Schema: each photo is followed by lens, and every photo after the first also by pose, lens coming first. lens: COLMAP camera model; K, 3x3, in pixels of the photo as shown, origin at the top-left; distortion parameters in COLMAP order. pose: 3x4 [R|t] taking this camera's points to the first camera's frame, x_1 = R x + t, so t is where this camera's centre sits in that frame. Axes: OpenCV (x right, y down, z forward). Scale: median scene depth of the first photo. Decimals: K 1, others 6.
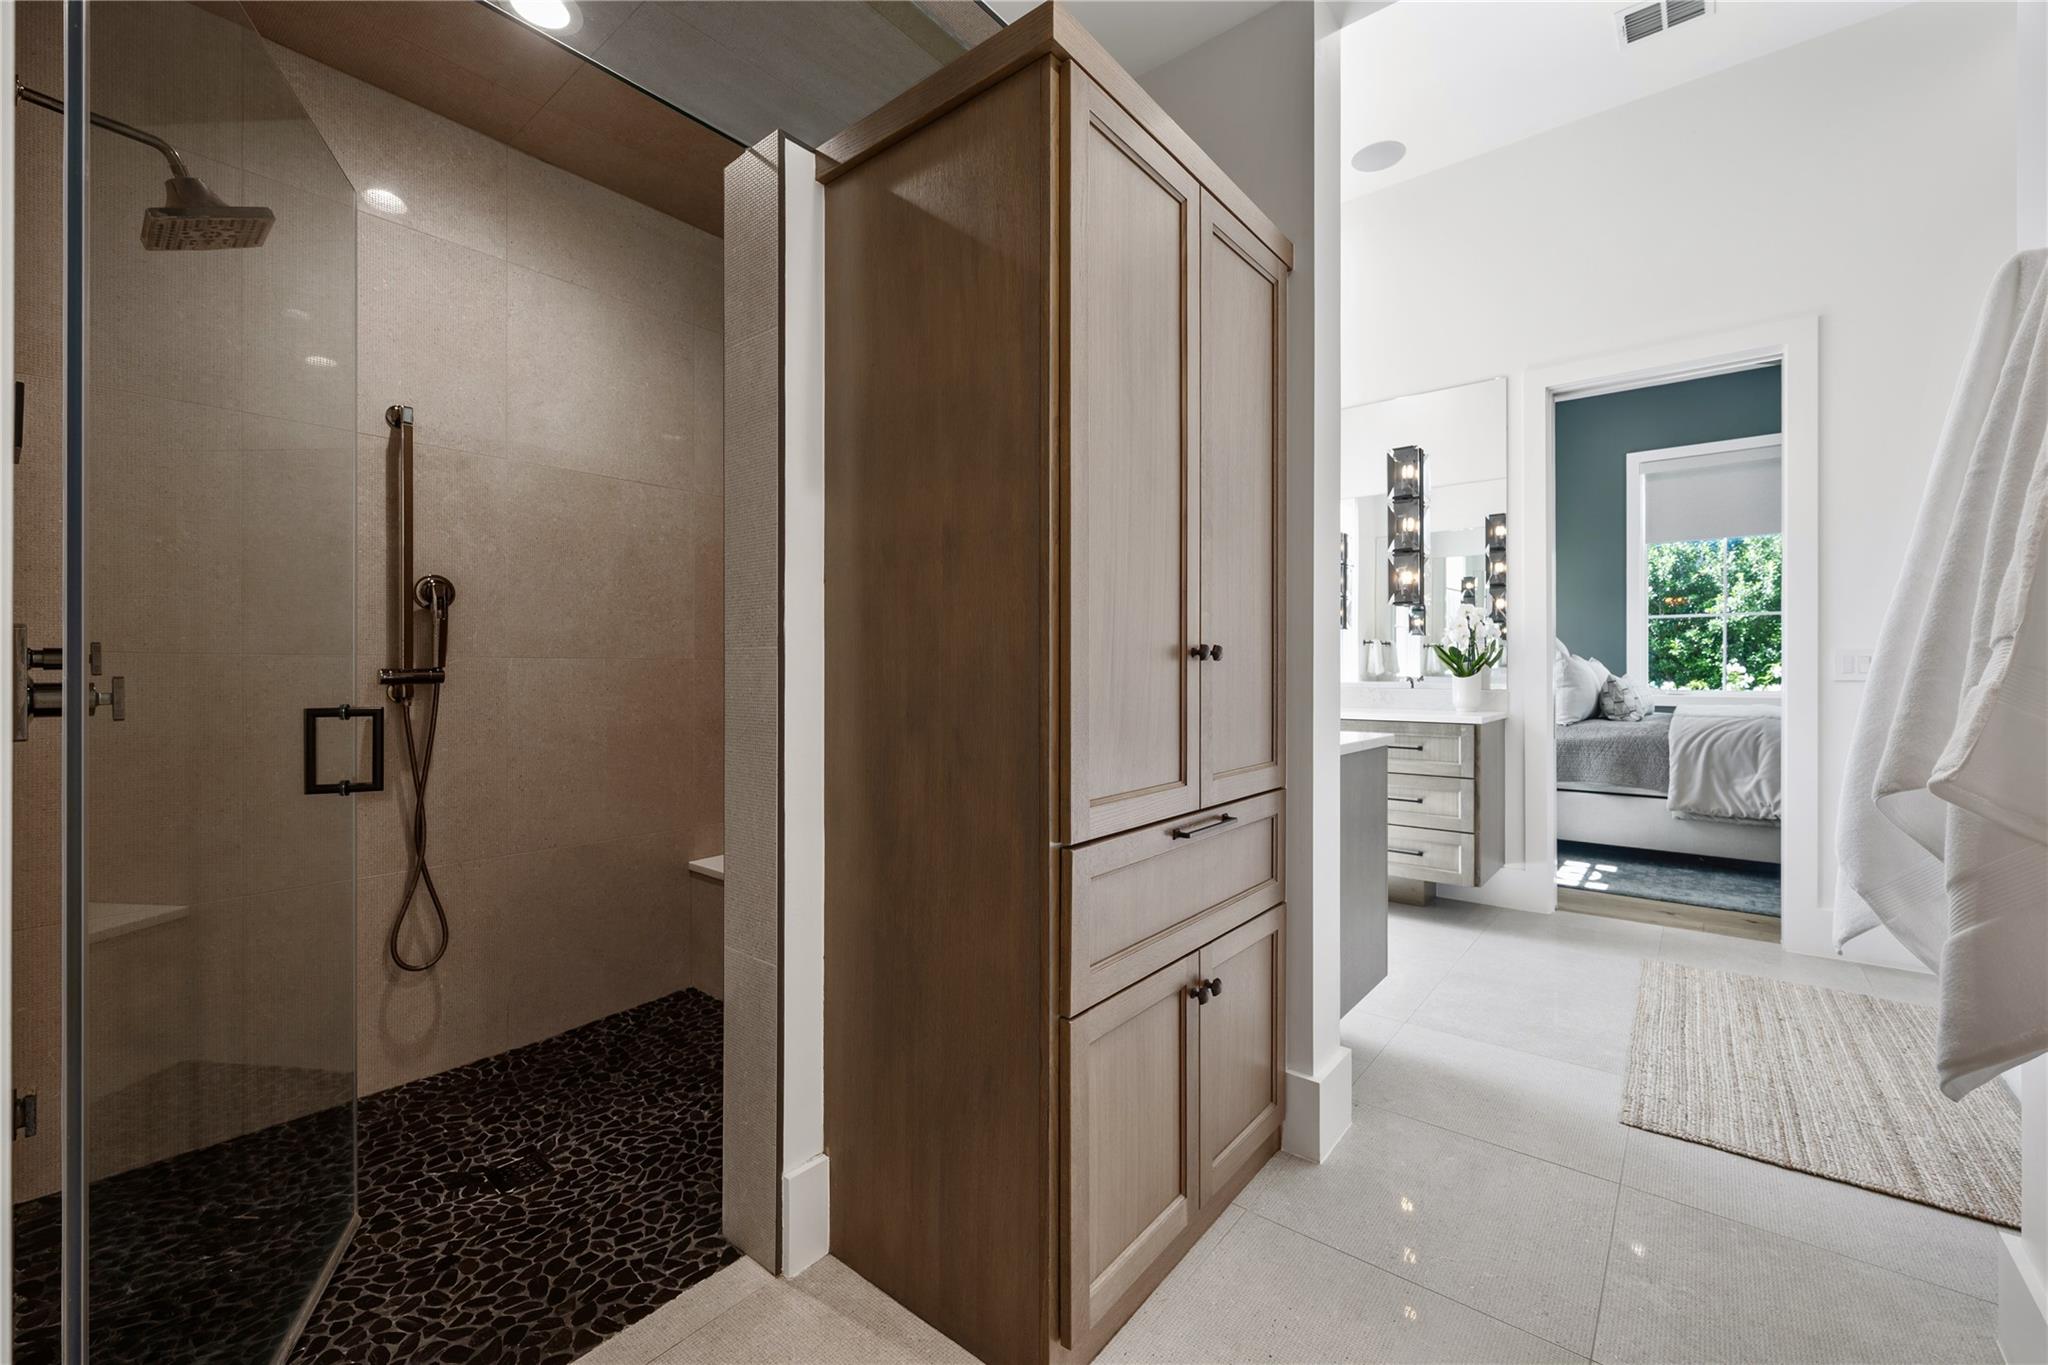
lens RADIAL K [[840.8, 0, 1032.6], [0, 840.8, 670.6], [0, 0, 1]] dist [-0.001502, -0.000138]
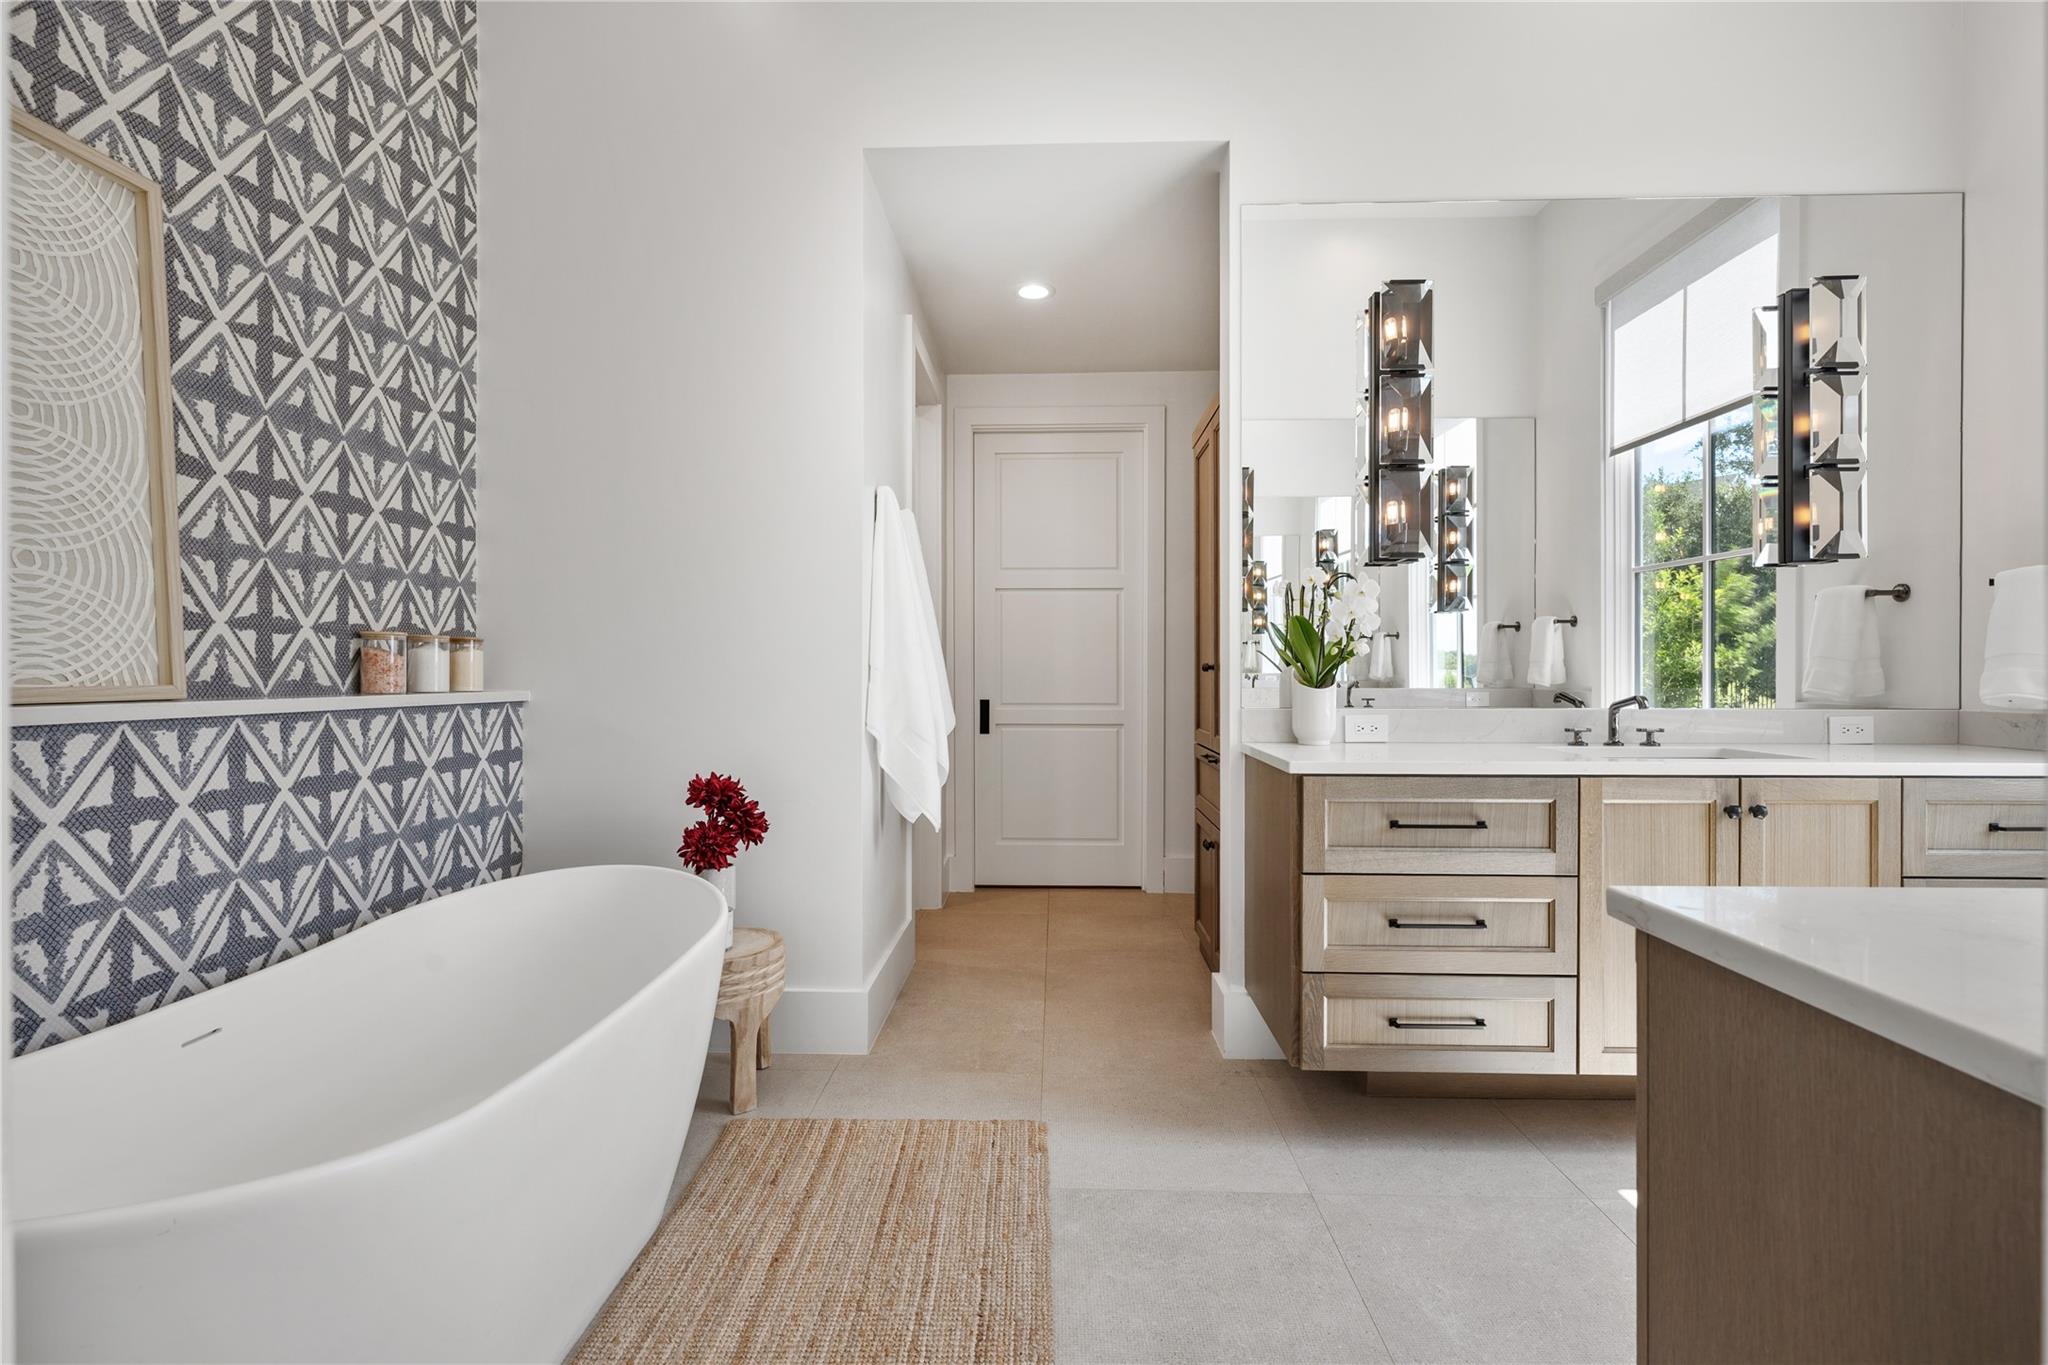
lens RADIAL K [[971.7, 0, 1024.0], [0, 971.7, 682.5], [0, 0, 1]] dist [-0.000335, -0.000010]
pose [[-0.793032, 0.004387, -0.609164, 1.320674], [-0.002199, 0.999947, 0.010064, -0.010799], [0.609176, 0.009321, -0.792980, 1.759998]]
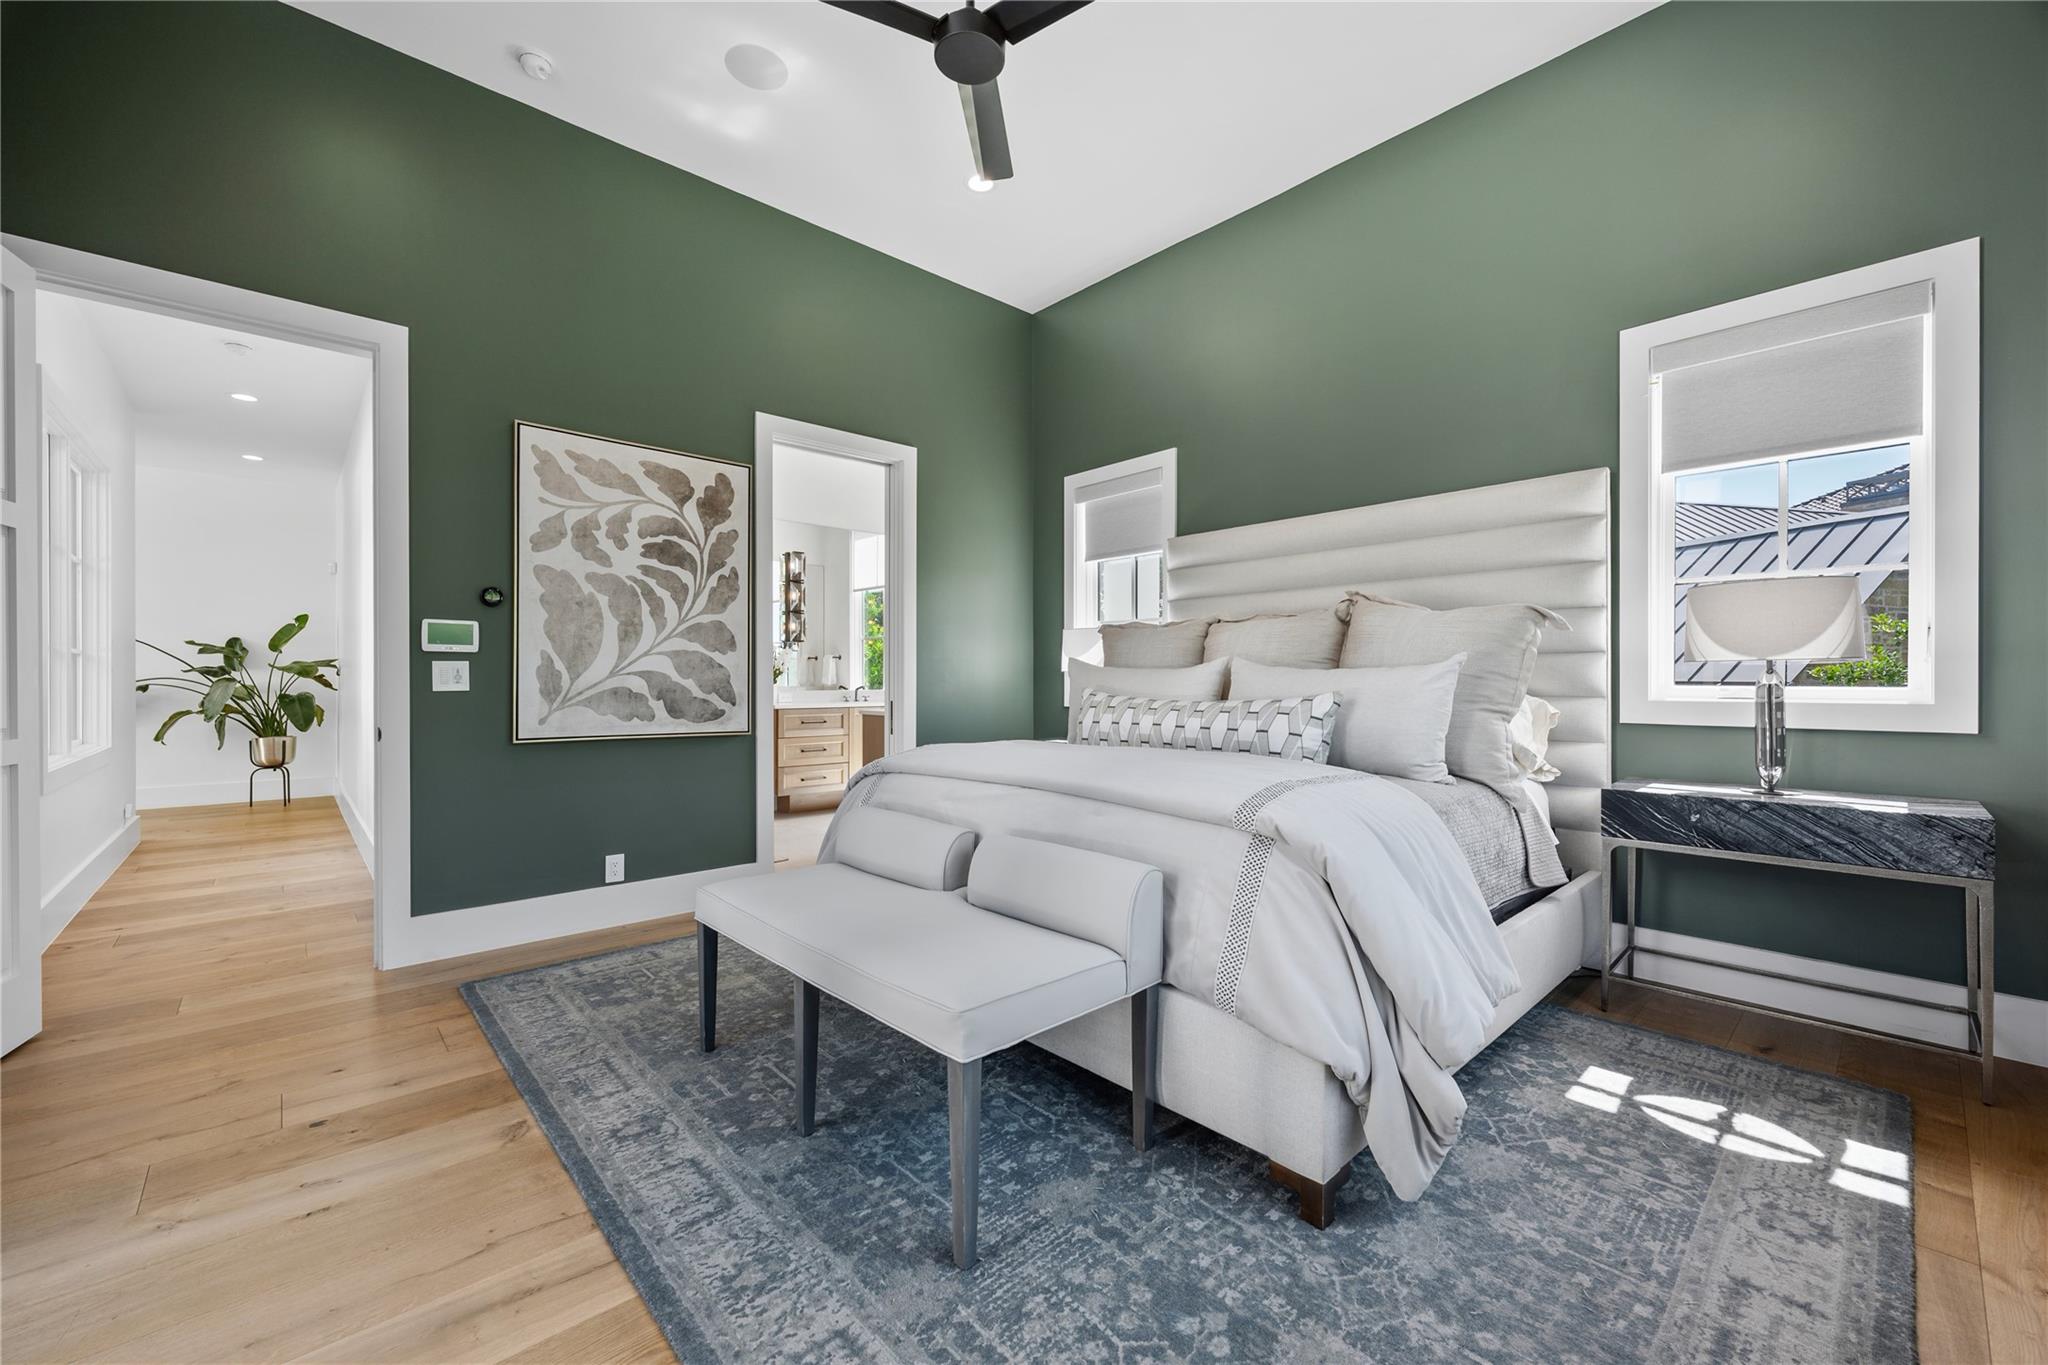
lens RADIAL K [[811.0, 0, 1024.2], [0, 811.0, 680.7], [0, 0, 1]] dist [-0.003270, -0.000111]
pose [[-0.153096, 0.000224, -0.988211, 1.910206], [-0.000276, 1.000000, 0.000270, -0.008304], [0.988211, 0.000314, -0.153096, 1.974226]]
